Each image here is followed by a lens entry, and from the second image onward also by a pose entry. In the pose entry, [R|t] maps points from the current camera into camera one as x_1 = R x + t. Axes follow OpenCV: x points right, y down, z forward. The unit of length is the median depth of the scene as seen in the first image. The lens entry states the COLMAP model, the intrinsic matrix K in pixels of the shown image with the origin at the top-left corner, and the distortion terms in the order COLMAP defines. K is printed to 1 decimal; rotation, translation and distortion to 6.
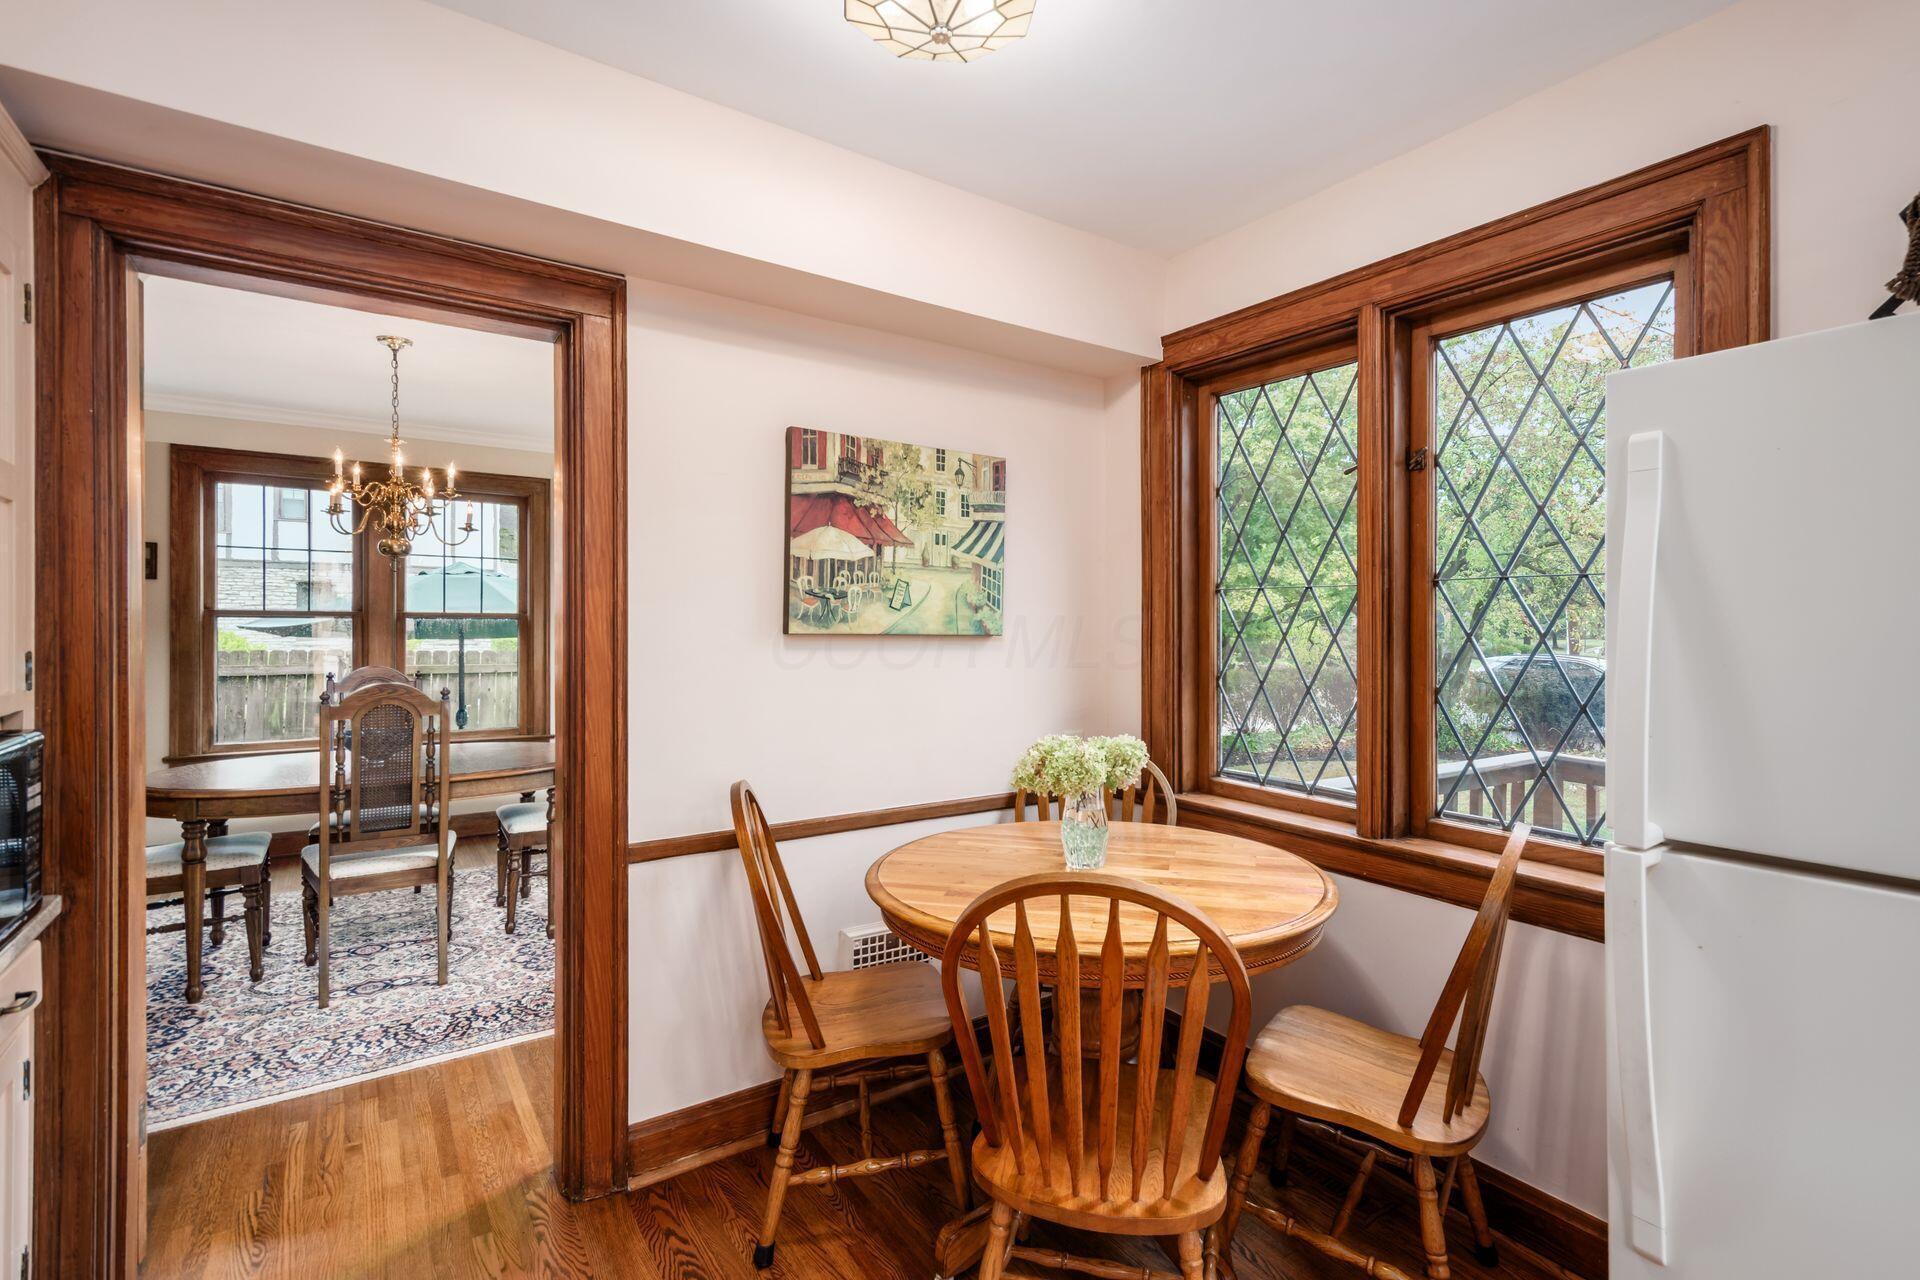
lens RADIAL K [[887.4, 0, 993.1], [0, 887.4, 634.9], [0, 0, 1]] dist [0.011992, -0.000165]
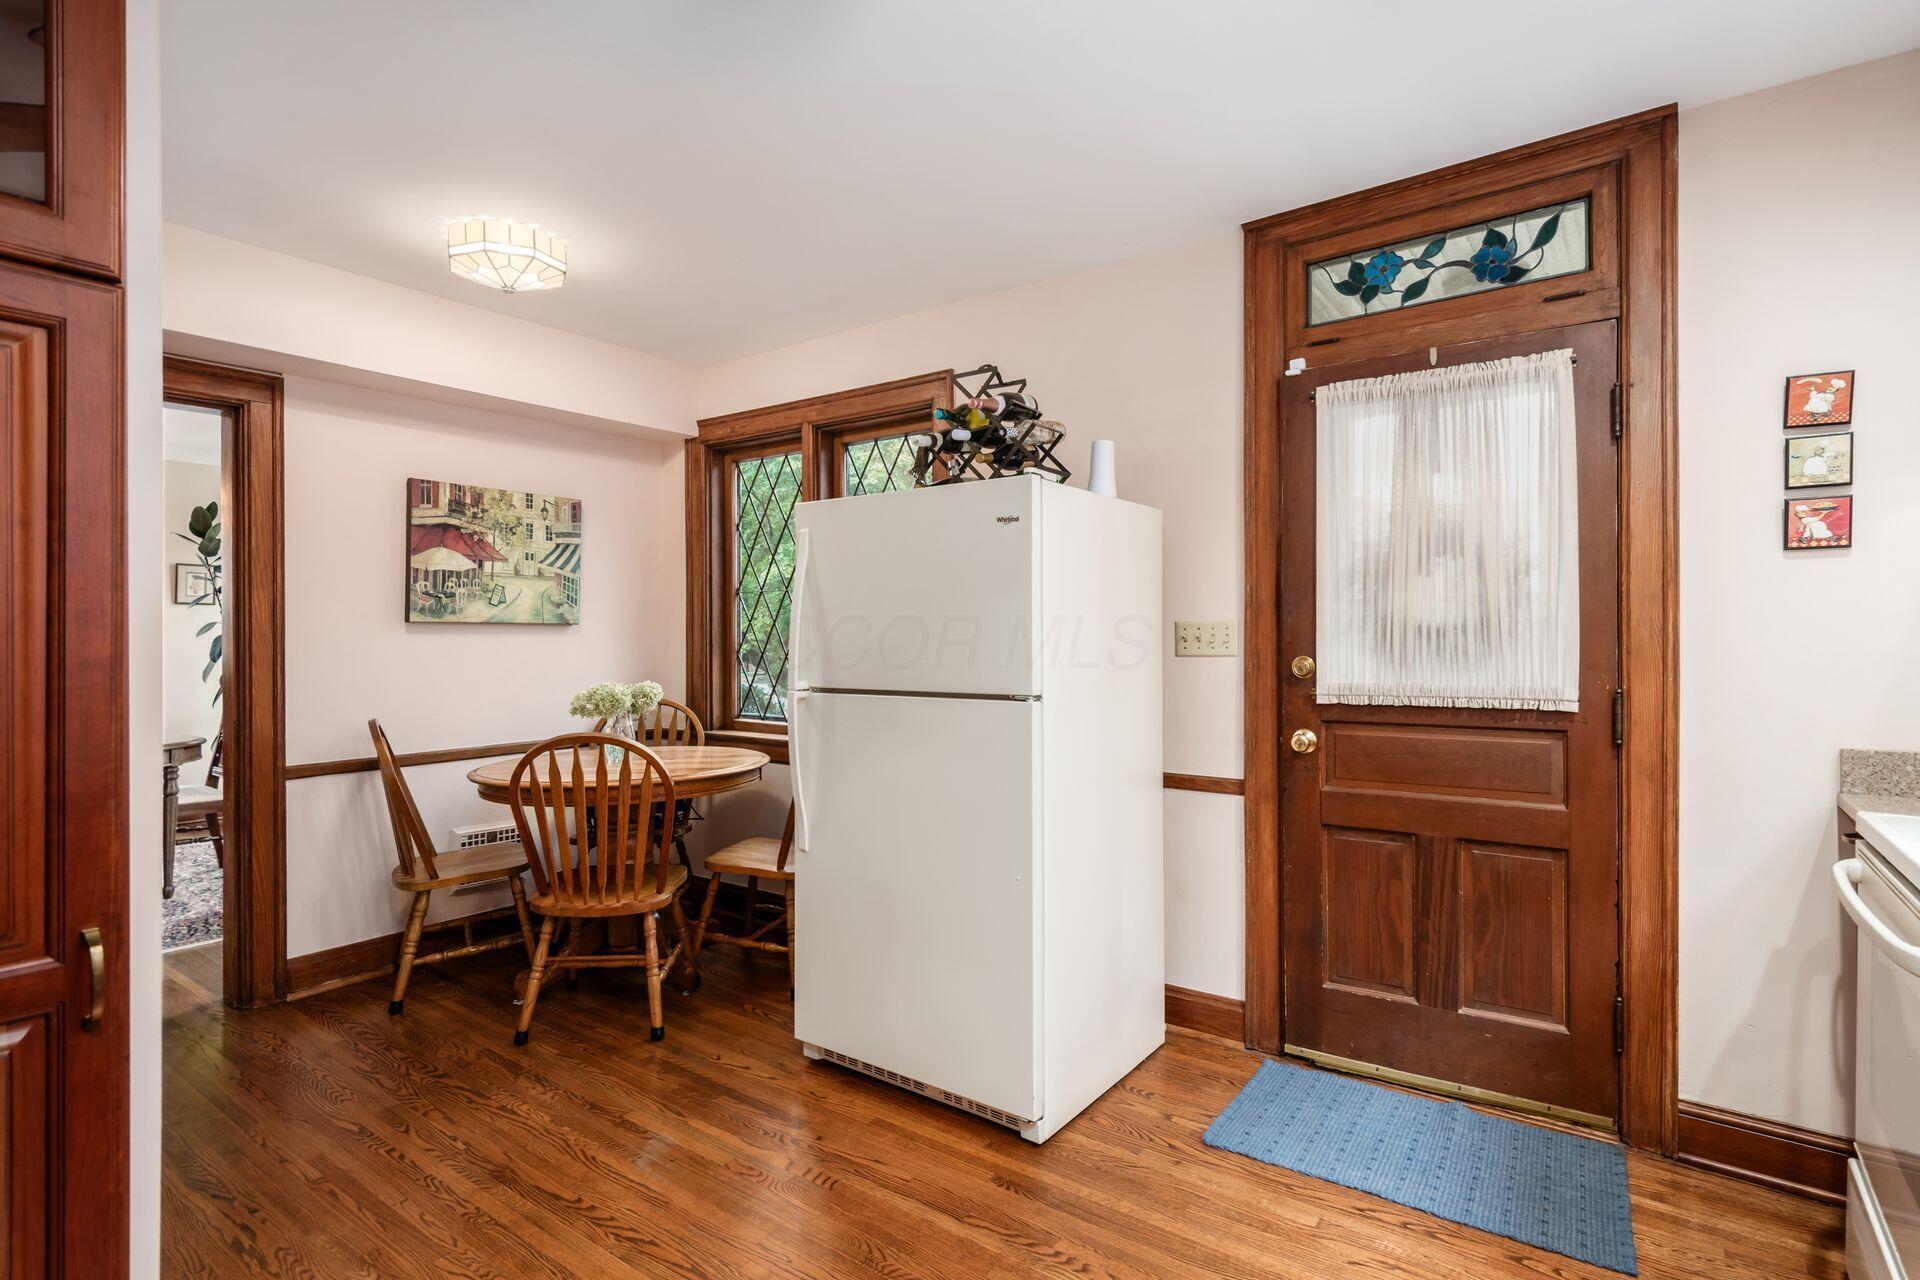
lens RADIAL K [[932.9, 0, 965.1], [0, 932.9, 624.2], [0, 0, 1]] dist [0.003439, -0.000777]
pose [[0.947522, -0.006033, 0.319634, 0.136135], [0.012206, 0.999776, -0.017316, 0.039090], [-0.319457, 0.020309, 0.947383, -0.706322]]
